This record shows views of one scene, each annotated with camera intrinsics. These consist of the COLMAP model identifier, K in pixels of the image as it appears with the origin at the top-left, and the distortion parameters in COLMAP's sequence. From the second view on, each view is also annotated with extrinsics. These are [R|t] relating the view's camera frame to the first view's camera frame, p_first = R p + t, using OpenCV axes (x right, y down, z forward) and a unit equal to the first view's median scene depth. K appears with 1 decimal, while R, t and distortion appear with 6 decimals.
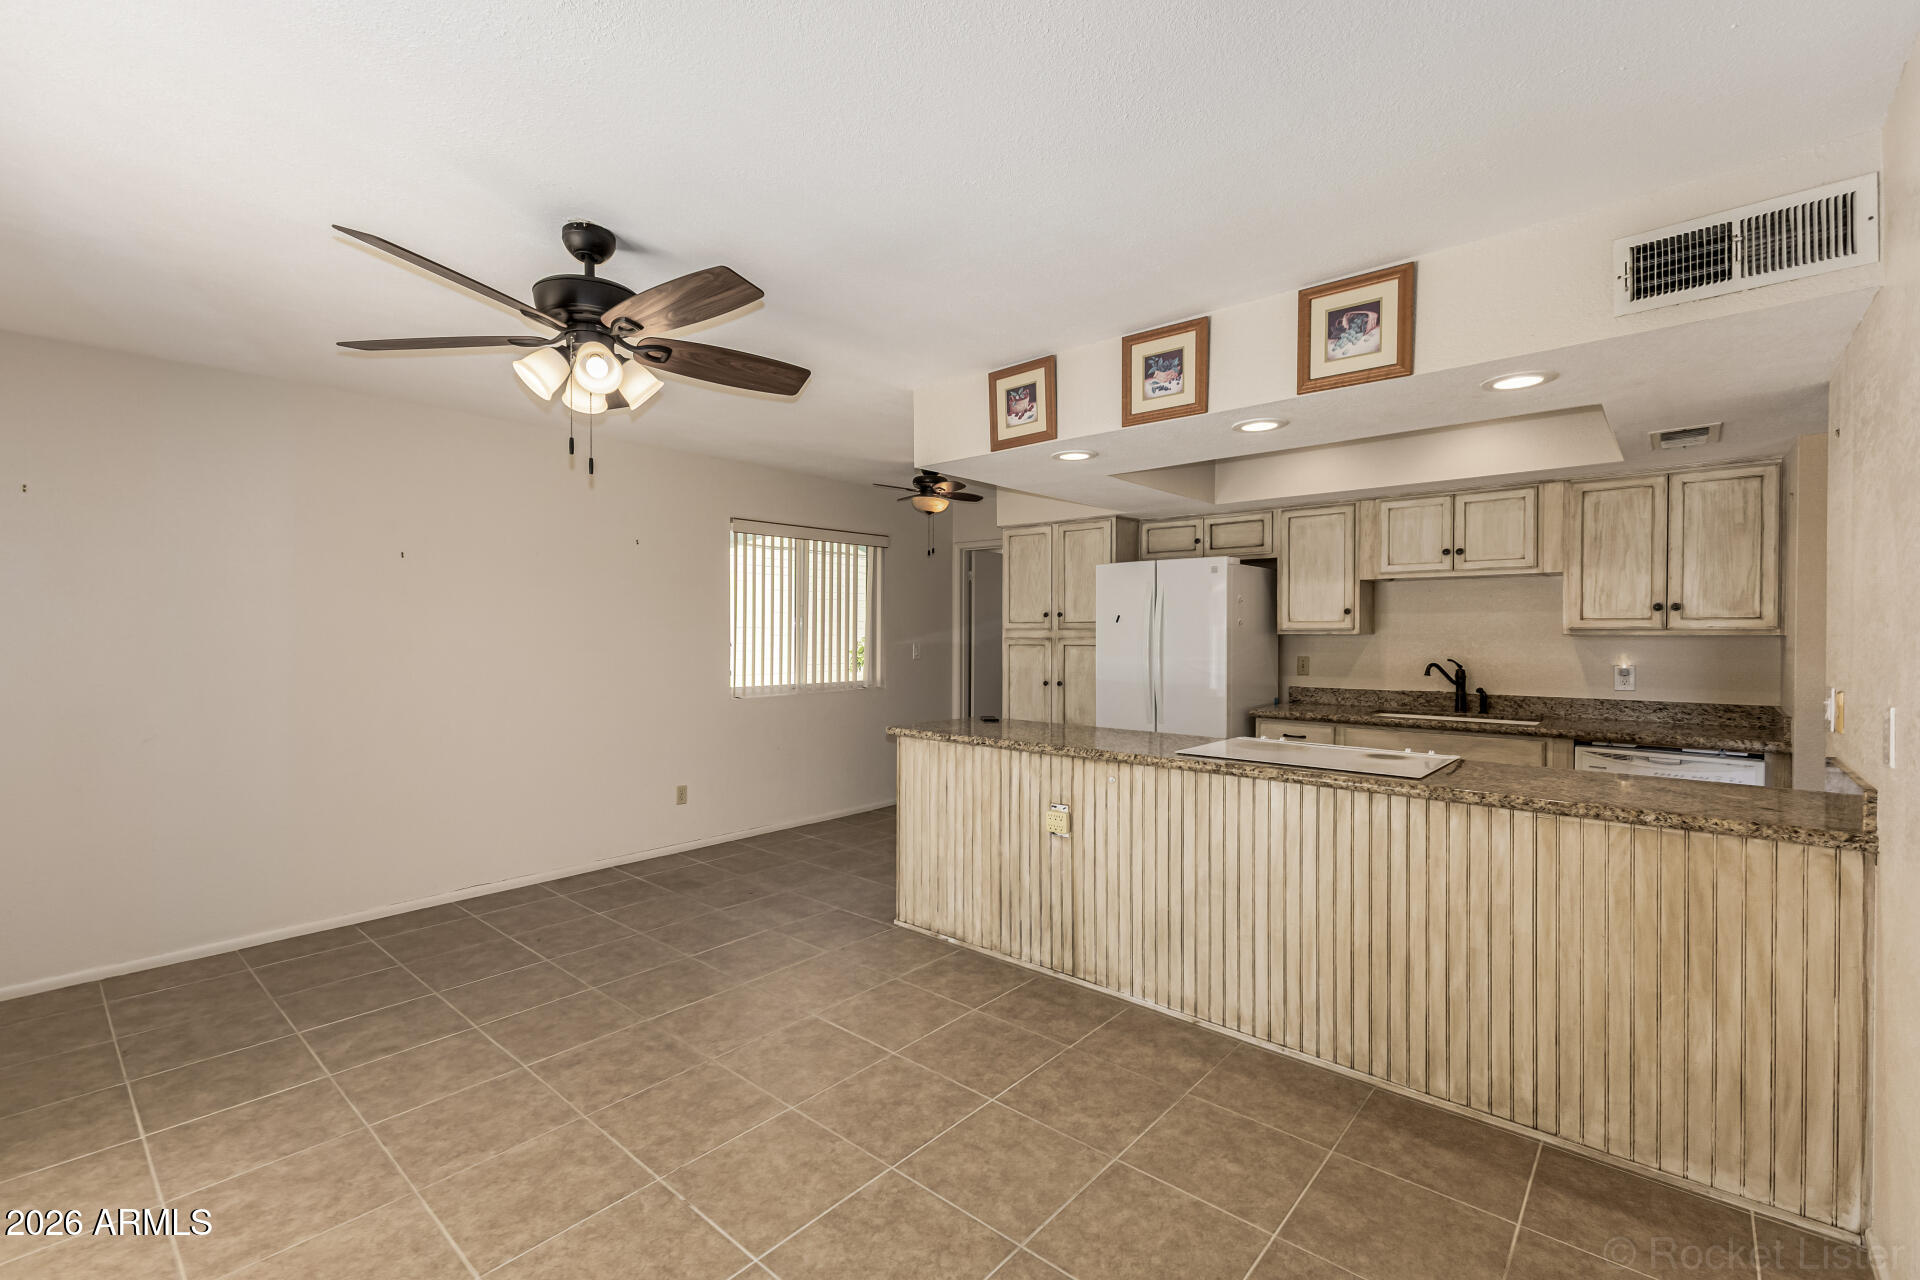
lens RADIAL K [[840.5, 0, 970.7], [0, 840.5, 638.9], [0, 0, 1]] dist [0.013080, -0.003245]
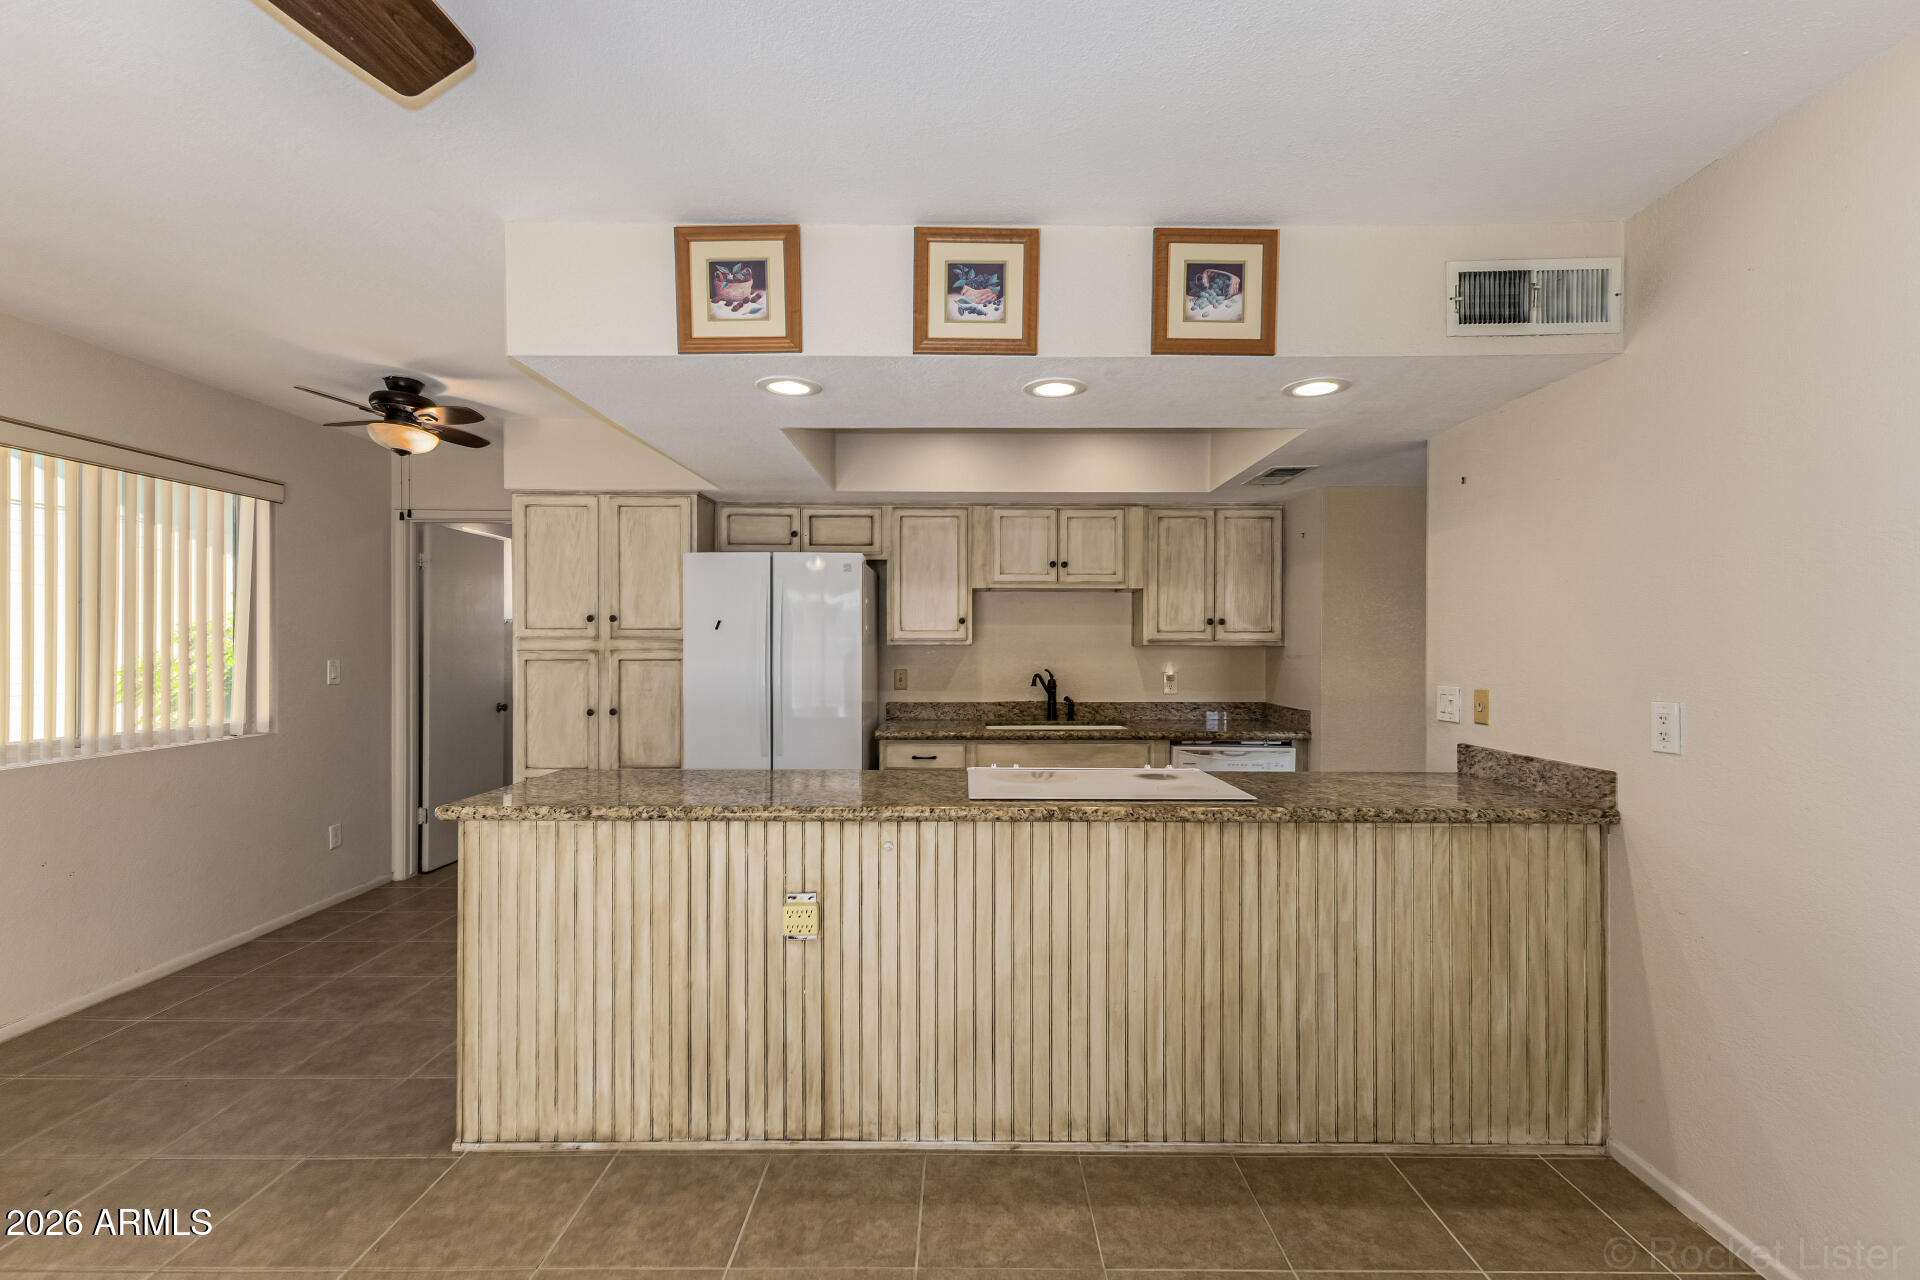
lens RADIAL K [[840.5, 0, 967.7], [0, 840.5, 652.4], [0, 0, 1]] dist [0.013080, -0.003245]
pose [[0.756390, -0.003918, 0.654109, -0.237720], [0.003747, 0.999992, 0.001657, 0.001950], [-0.654110, 0.001197, 0.756398, 0.399042]]
